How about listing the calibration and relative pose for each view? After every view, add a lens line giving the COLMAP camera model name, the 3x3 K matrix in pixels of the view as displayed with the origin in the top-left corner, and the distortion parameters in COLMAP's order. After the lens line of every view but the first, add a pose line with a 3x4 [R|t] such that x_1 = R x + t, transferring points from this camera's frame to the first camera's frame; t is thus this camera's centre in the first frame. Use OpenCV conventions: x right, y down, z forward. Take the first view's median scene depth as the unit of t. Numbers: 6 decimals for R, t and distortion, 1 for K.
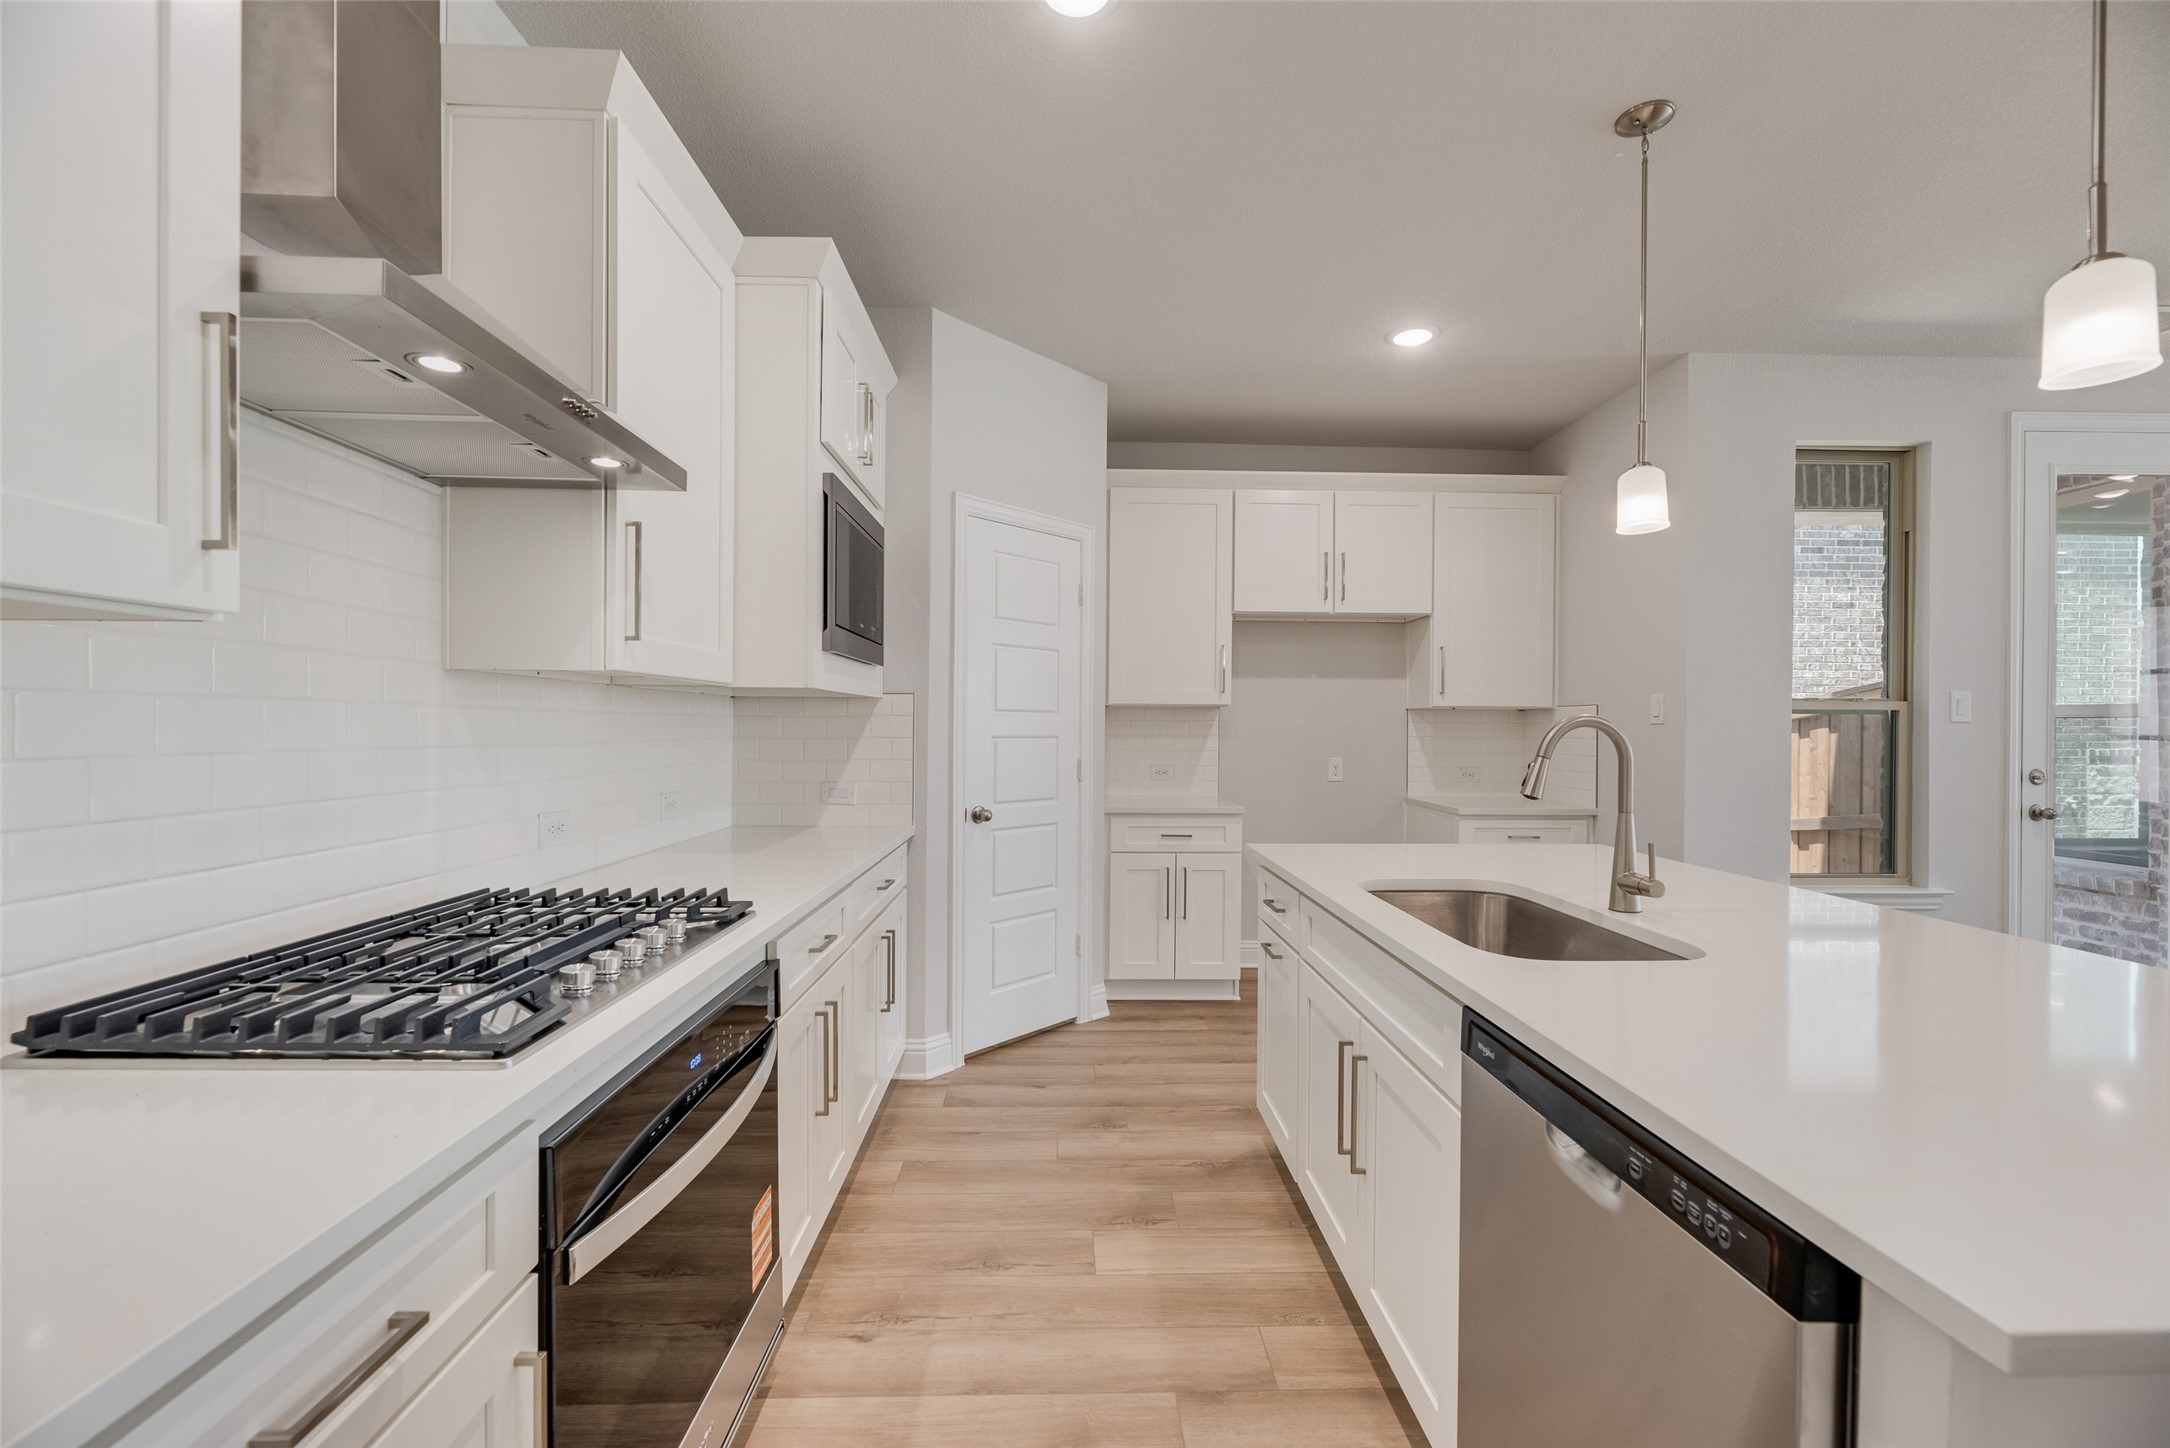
lens RADIAL K [[879.8, 0, 1090.0], [0, 879.8, 731.4], [0, 0, 1]] dist [-0.002201, -0.000342]
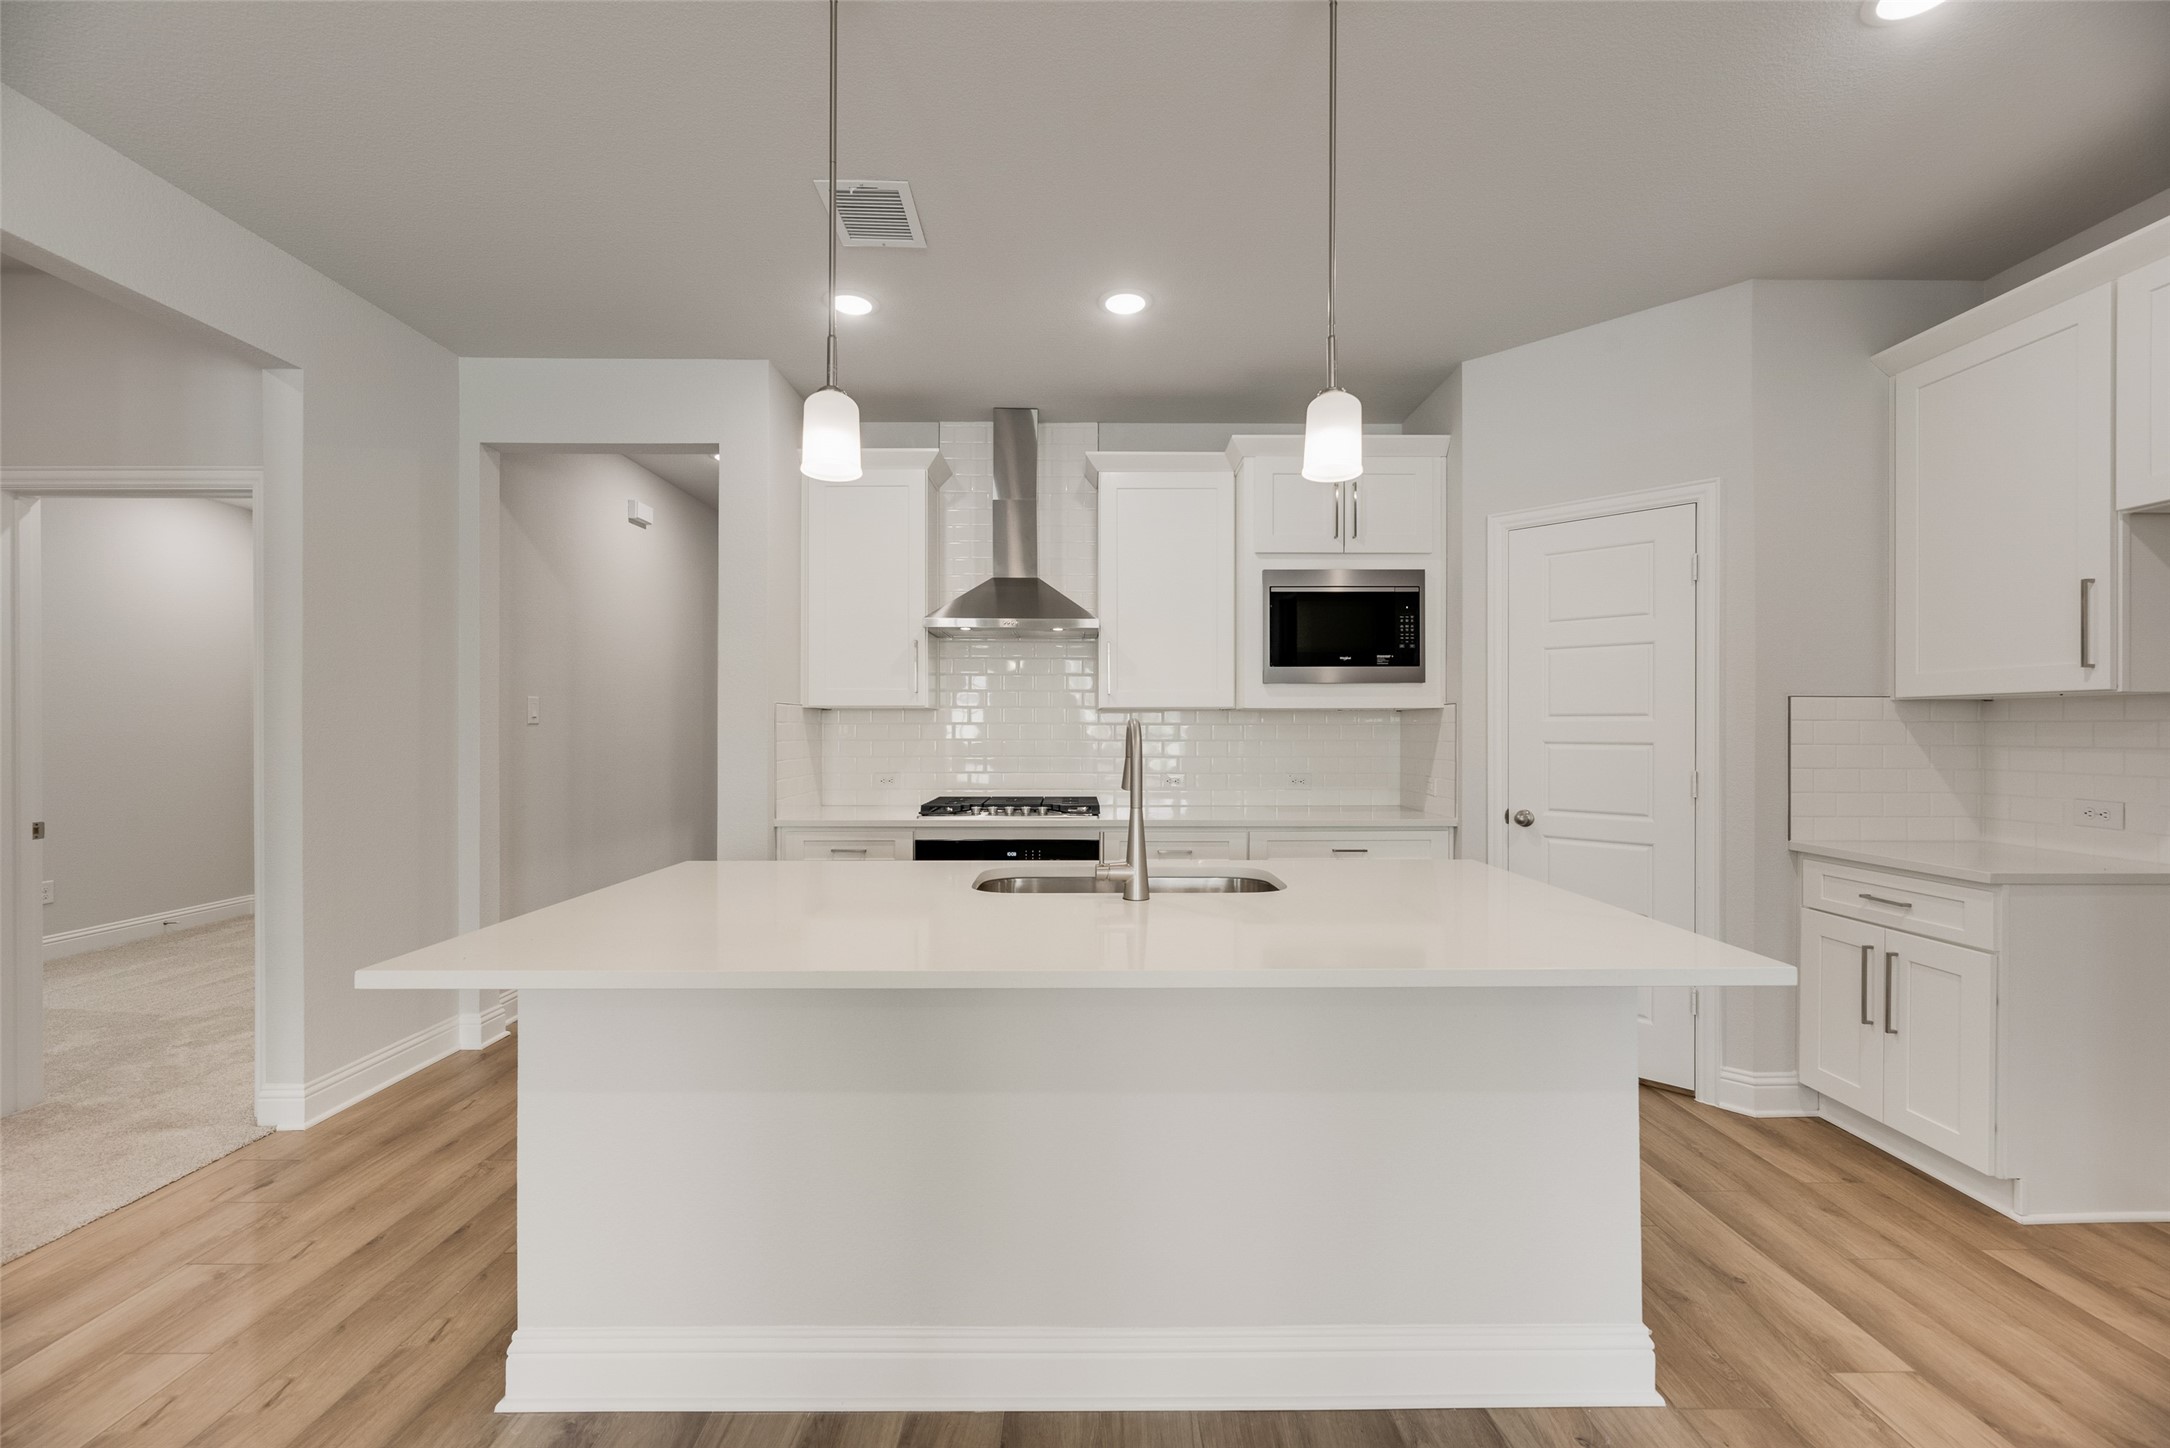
lens RADIAL K [[879.8, 0, 1089.6], [0, 879.8, 725.4], [0, 0, 1]] dist [-0.002201, -0.000342]
pose [[-0.022983, -0.012558, -0.999657, 0.799166], [-0.007751, 0.999893, -0.012383, 0.003094], [0.999706, 0.007464, -0.023078, 0.455880]]
